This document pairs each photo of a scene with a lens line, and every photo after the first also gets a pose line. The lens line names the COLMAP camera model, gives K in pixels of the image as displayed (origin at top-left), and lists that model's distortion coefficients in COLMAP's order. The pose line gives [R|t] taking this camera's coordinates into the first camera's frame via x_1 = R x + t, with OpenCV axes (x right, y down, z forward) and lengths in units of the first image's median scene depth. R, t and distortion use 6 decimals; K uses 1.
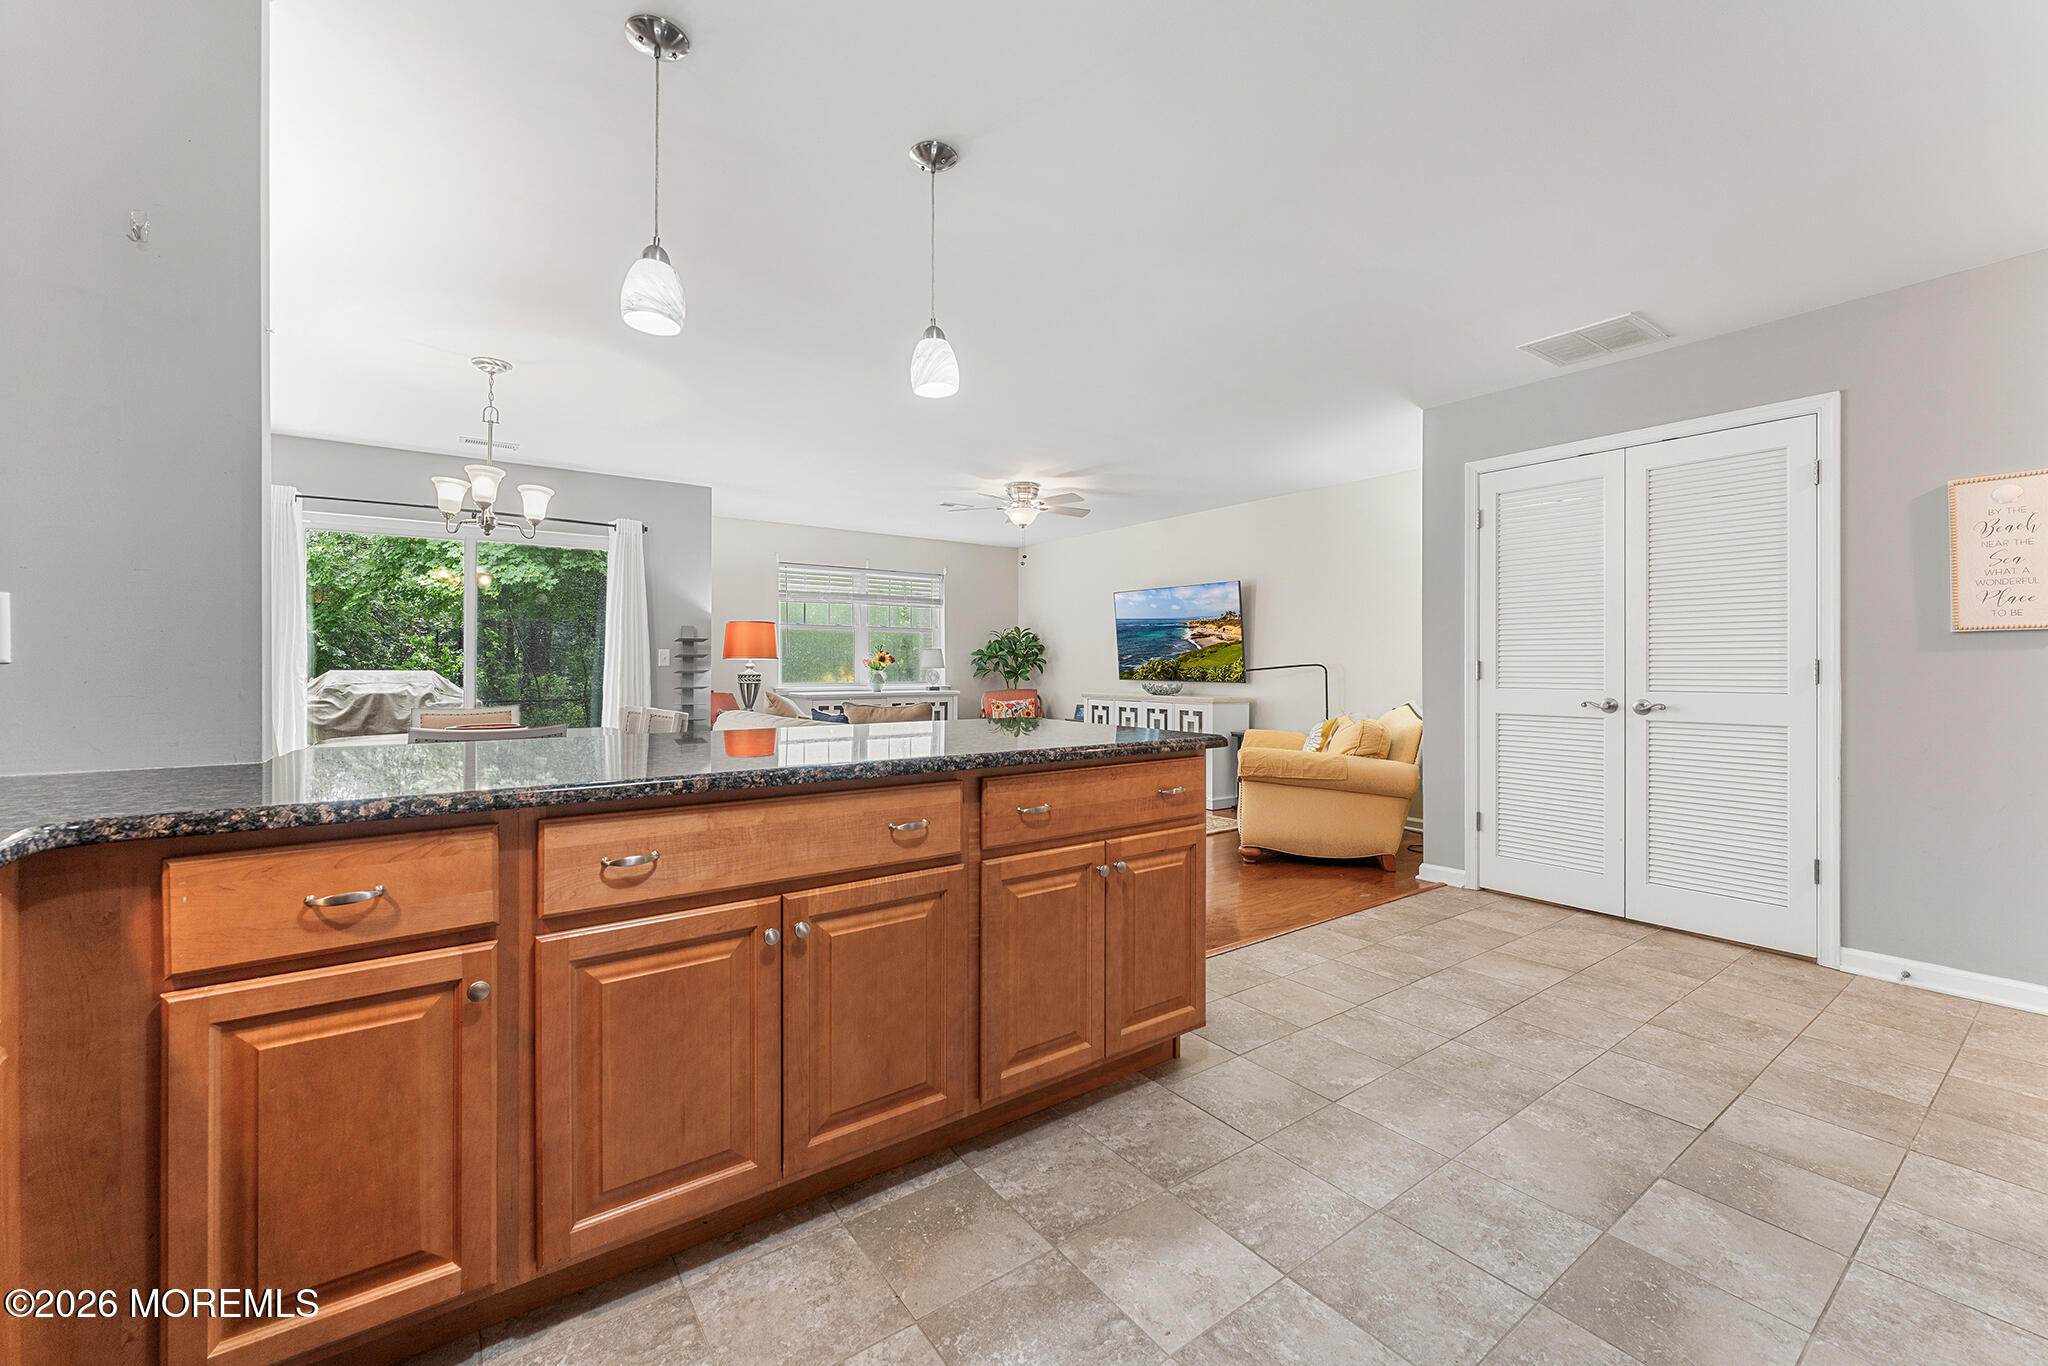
lens RADIAL K [[820.9, 0, 1021.5], [0, 820.9, 664.8], [0, 0, 1]] dist [-0.001535, -0.000364]
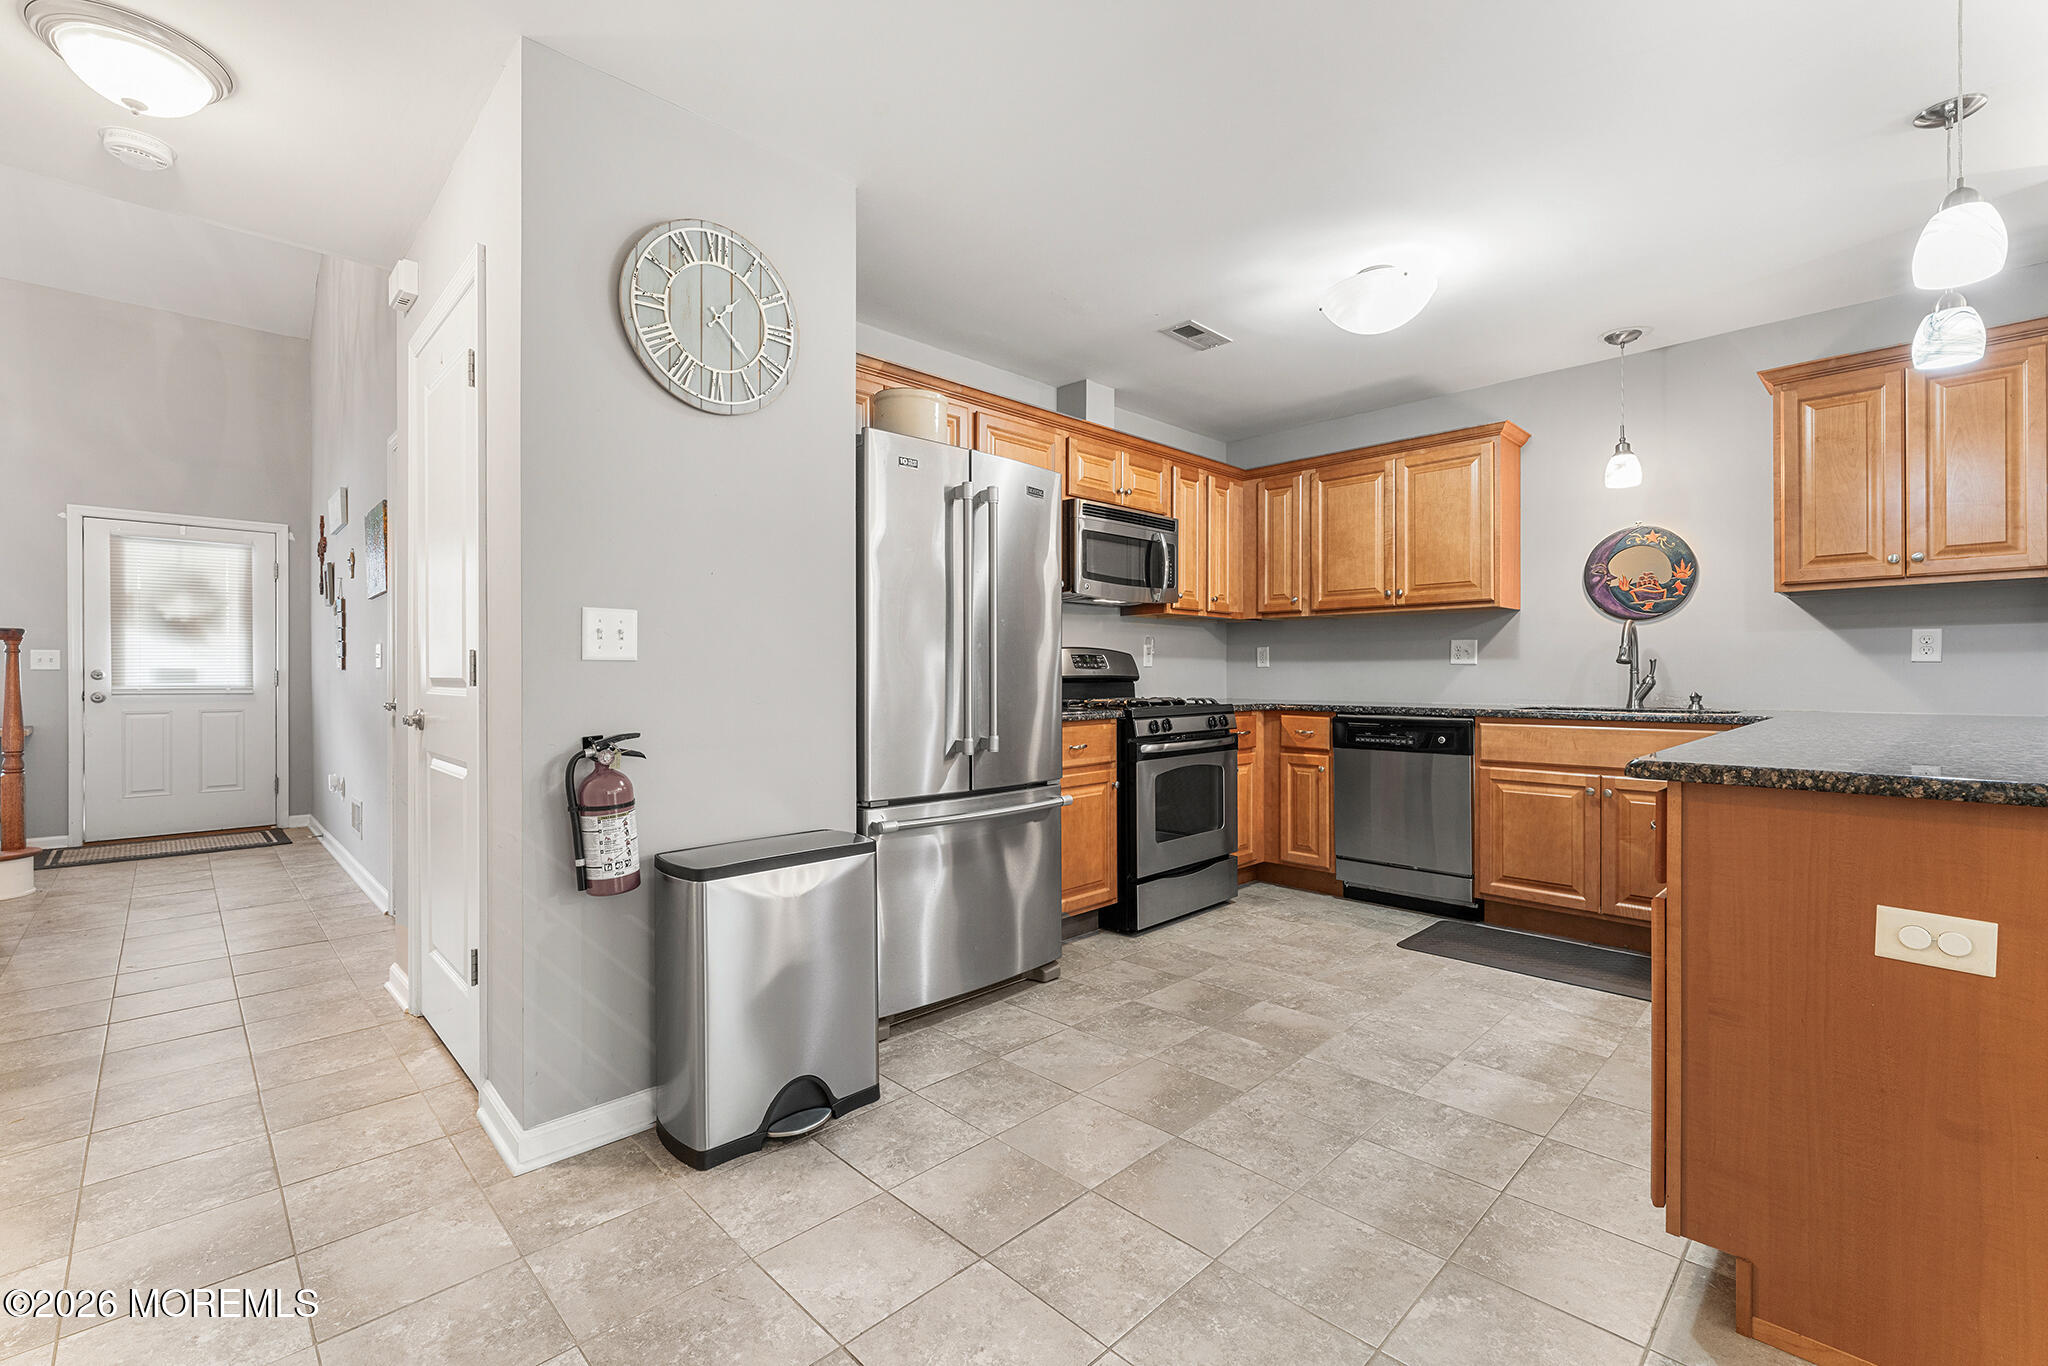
lens RADIAL K [[876.0, 0, 1017.7], [0, 876.0, 677.3], [0, 0, 1]] dist [-0.000408, -0.000157]
pose [[-0.988842, 0.001343, -0.148964, 0.263813], [0.000678, 0.999990, 0.004520, 0.006559], [0.148969, 0.004369, -0.988832, 0.517693]]
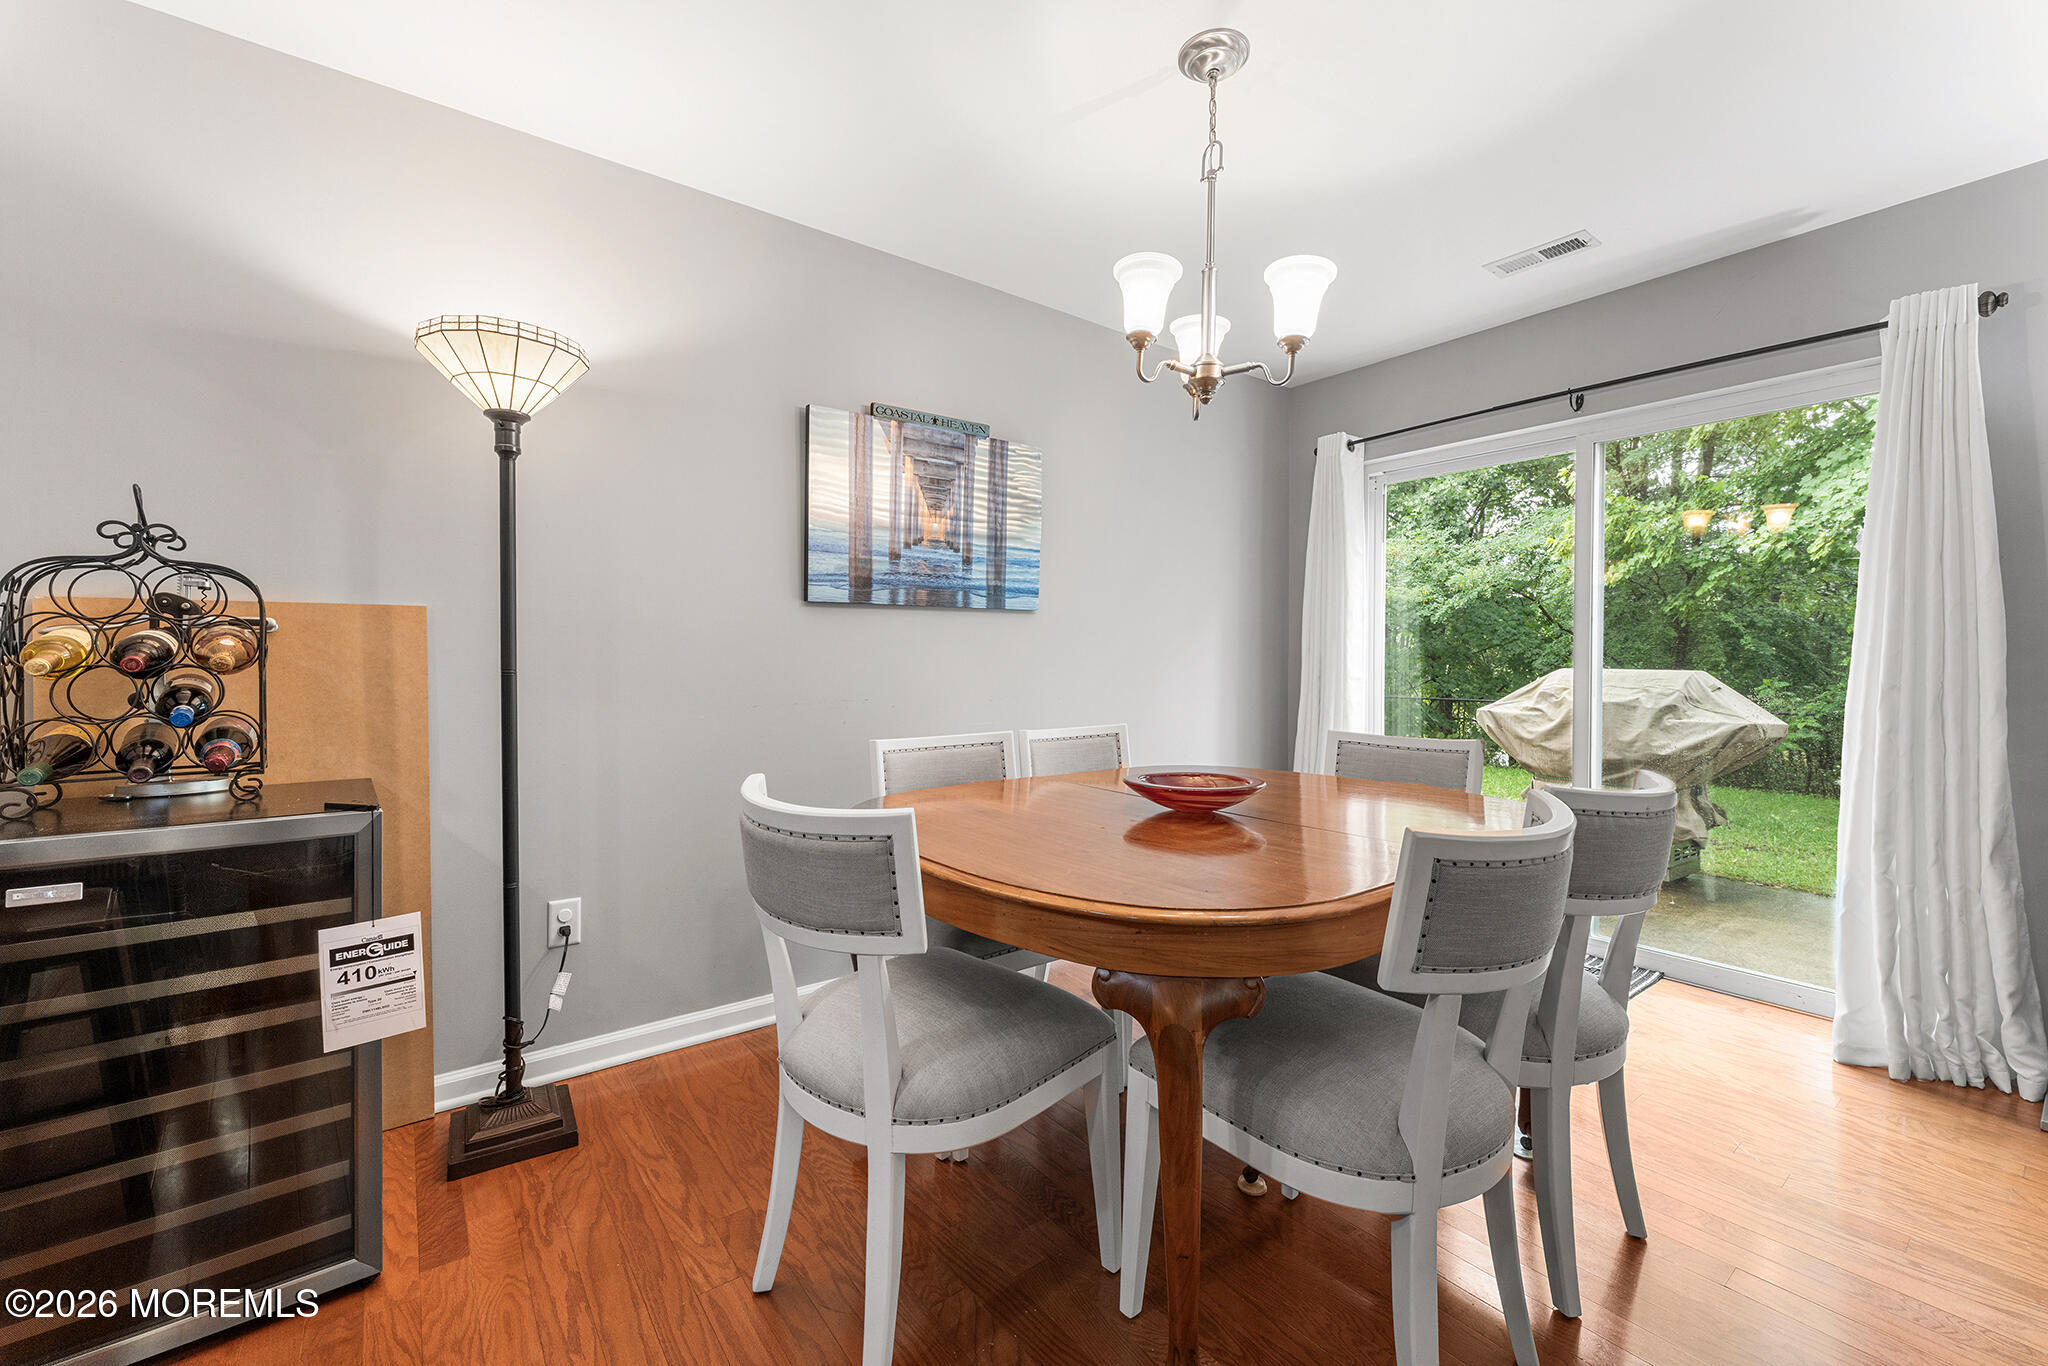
lens RADIAL K [[820.9, 0, 1021.5], [0, 820.9, 664.8], [0, 0, 1]] dist [-0.001535, -0.000364]
pose [[0.025513, 0.005517, -0.999659, -0.079086], [-0.002905, 0.999981, 0.005445, 0.000501], [0.999670, 0.002765, 0.025529, 0.464663]]
